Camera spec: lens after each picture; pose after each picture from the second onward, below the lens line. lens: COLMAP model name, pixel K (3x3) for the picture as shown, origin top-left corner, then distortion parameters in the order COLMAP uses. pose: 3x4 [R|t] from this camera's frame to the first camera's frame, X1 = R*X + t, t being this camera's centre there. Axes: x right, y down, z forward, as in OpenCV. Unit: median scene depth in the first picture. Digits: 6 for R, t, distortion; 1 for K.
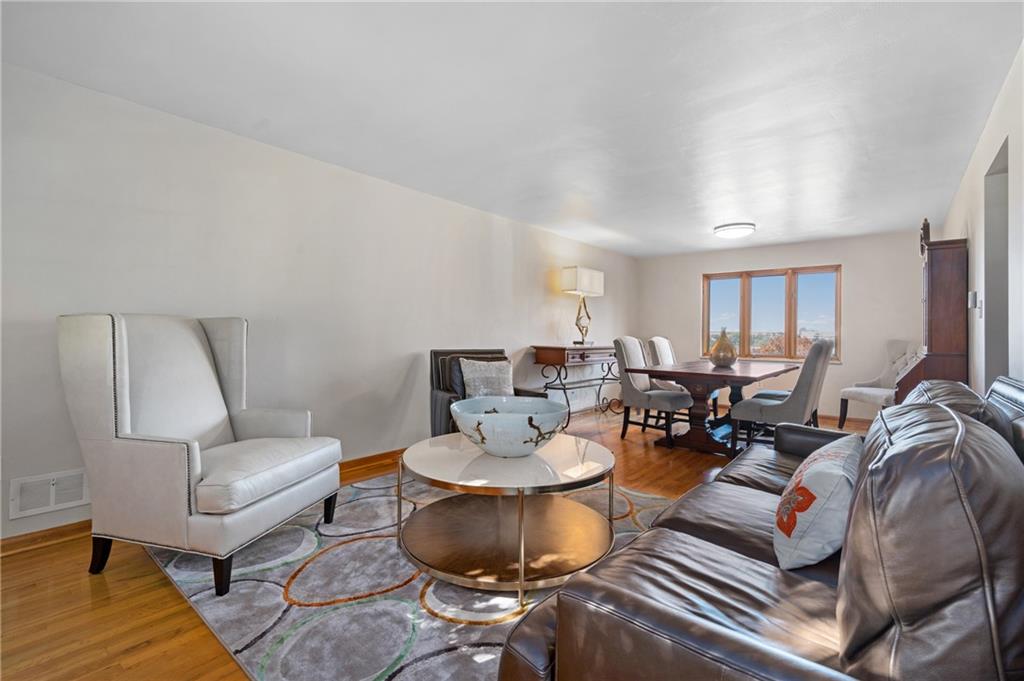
lens RADIAL K [[456.9, 0, 508.7], [0, 456.9, 336.9], [0, 0, 1]] dist [-0.003470, 0.000235]
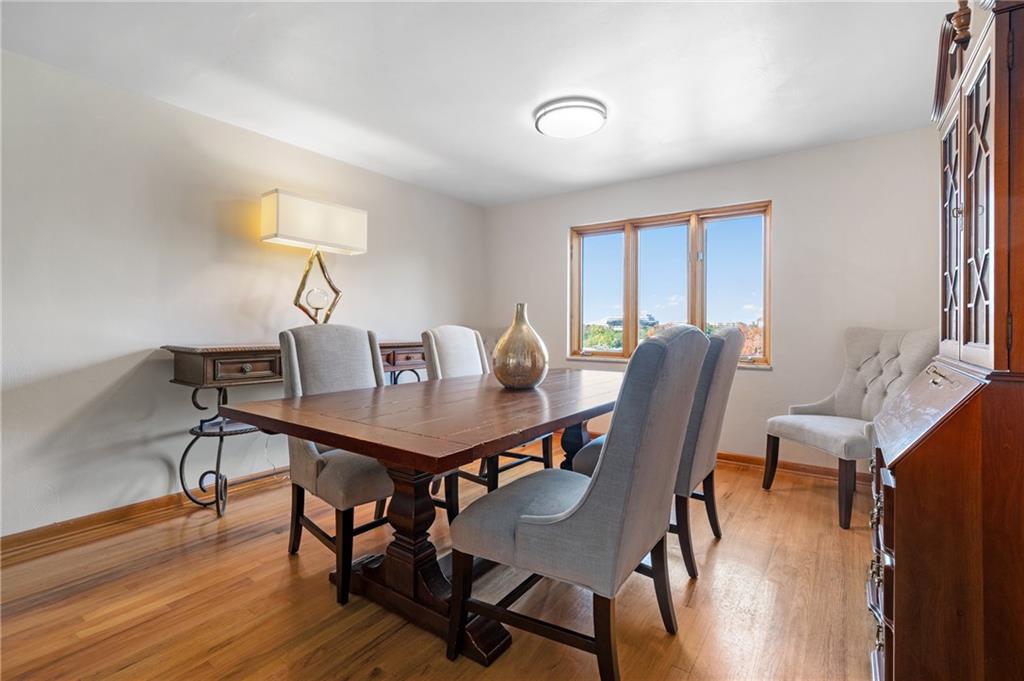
lens RADIAL K [[456.9, 0, 515.2], [0, 456.9, 339.0], [0, 0, 1]] dist [-0.003470, 0.000235]
pose [[0.996853, -0.010327, 0.078598, 0.351375], [0.008670, 0.999734, 0.021394, 0.004731], [-0.078798, -0.020645, 0.996677, 0.436958]]
